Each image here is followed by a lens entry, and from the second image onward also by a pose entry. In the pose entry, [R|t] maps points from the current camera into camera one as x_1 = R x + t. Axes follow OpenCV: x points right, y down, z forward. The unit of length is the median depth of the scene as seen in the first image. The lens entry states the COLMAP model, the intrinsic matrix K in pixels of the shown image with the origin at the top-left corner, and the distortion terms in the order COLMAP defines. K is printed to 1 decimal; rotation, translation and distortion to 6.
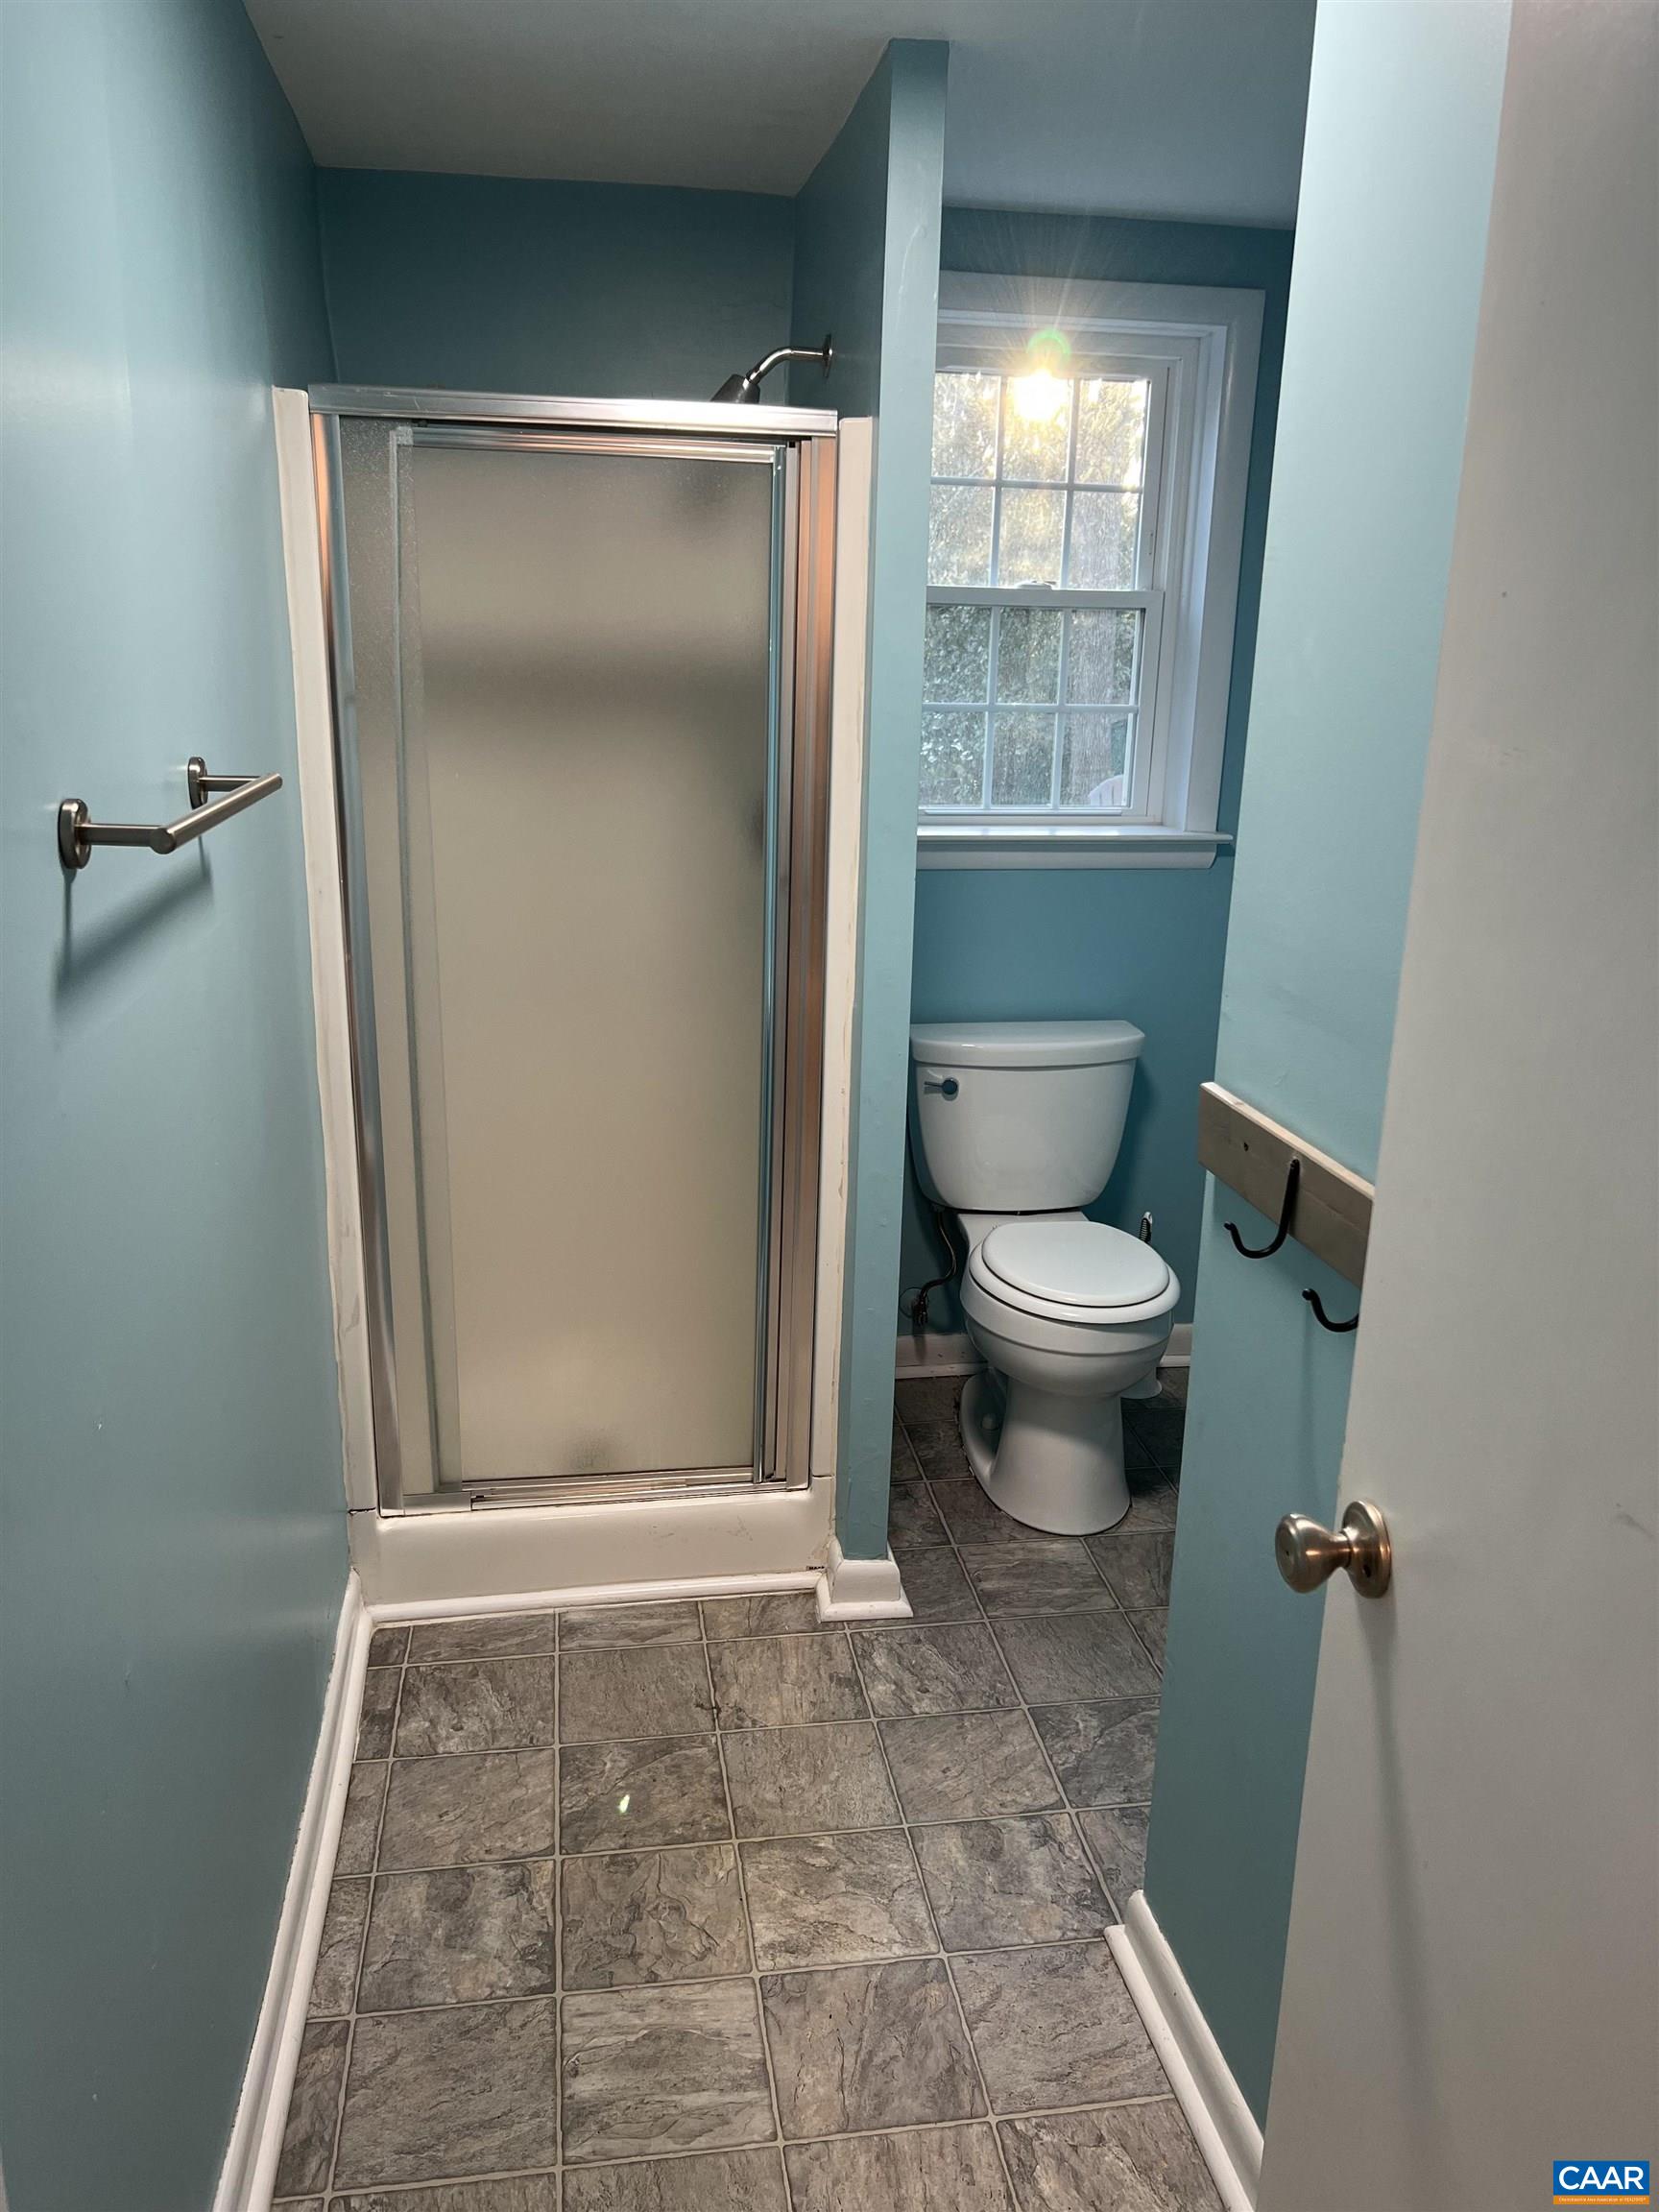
lens RADIAL K [[1658.6, 0, 839.8], [0, 1658.6, 1113.6], [0, 0, 1]] dist [0.029634, -0.050032]
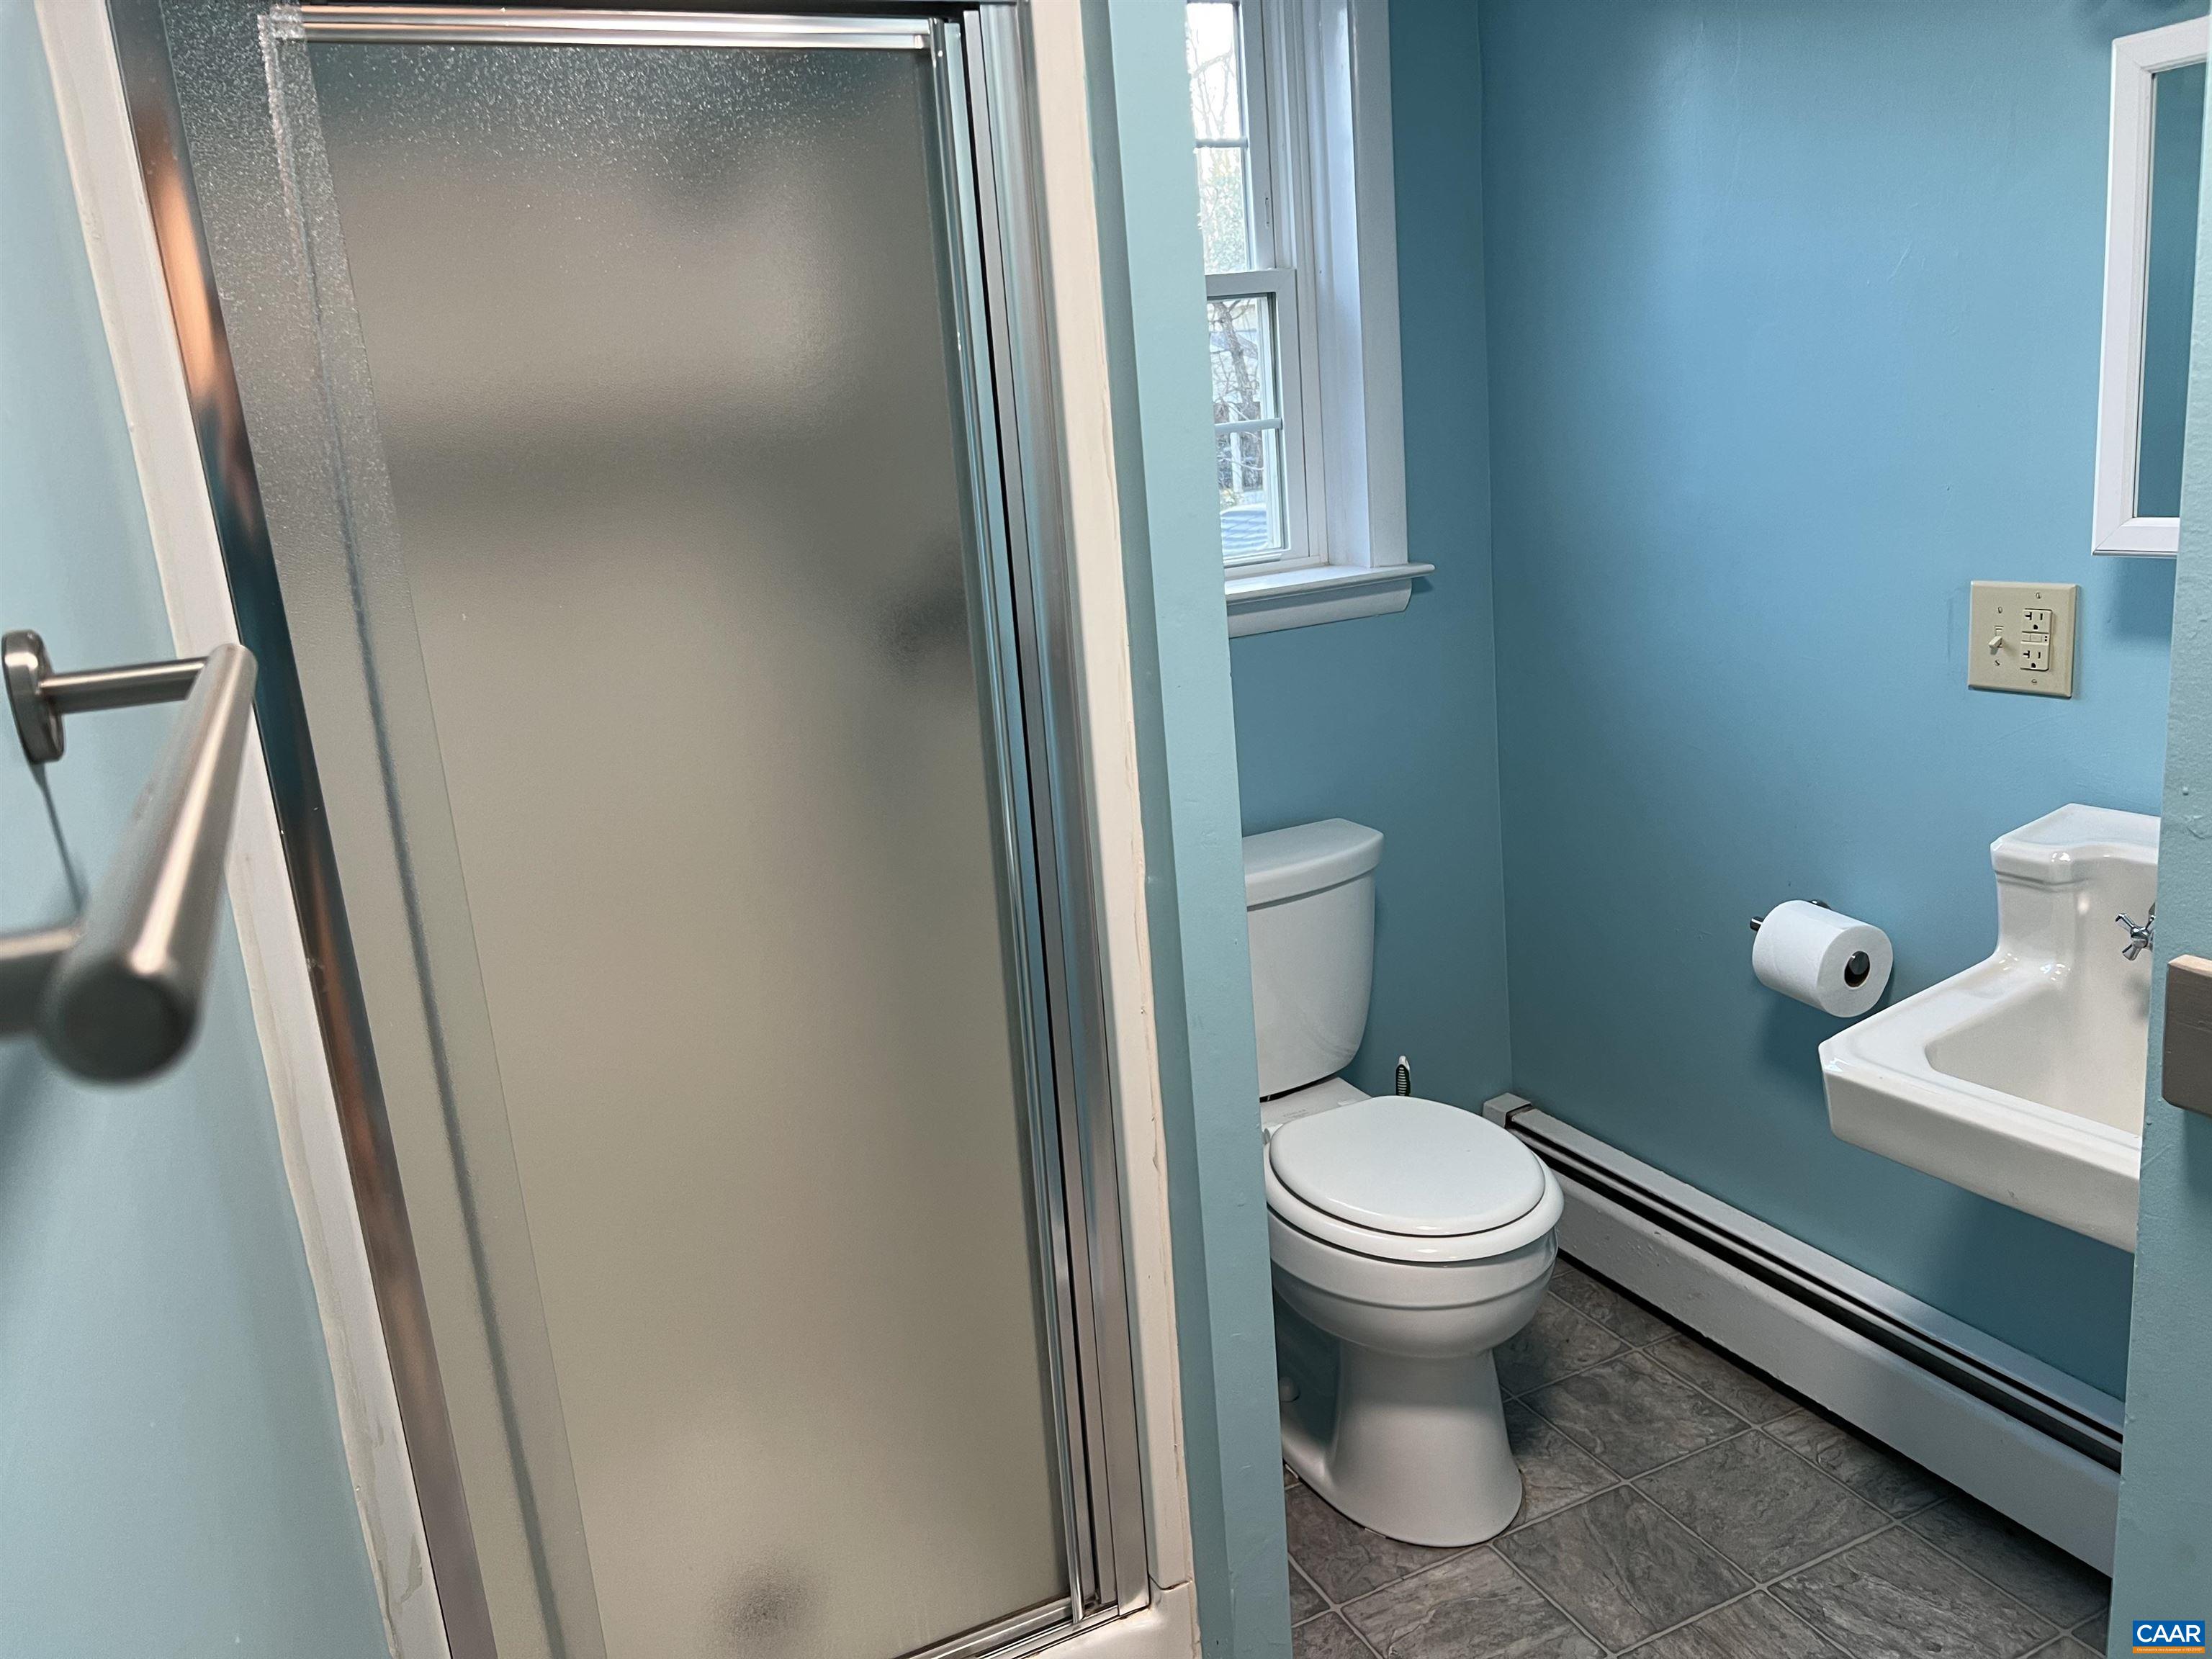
lens RADIAL K [[1658.6, 0, 1089.4], [0, 1658.6, 817.5], [0, 0, 1]] dist [0.029634, -0.050032]
pose [[0.956875, -0.168238, 0.236824, -0.136435], [0.179459, 0.983409, -0.026488, -0.064806], [-0.228438, 0.067846, 0.971192, 0.315933]]
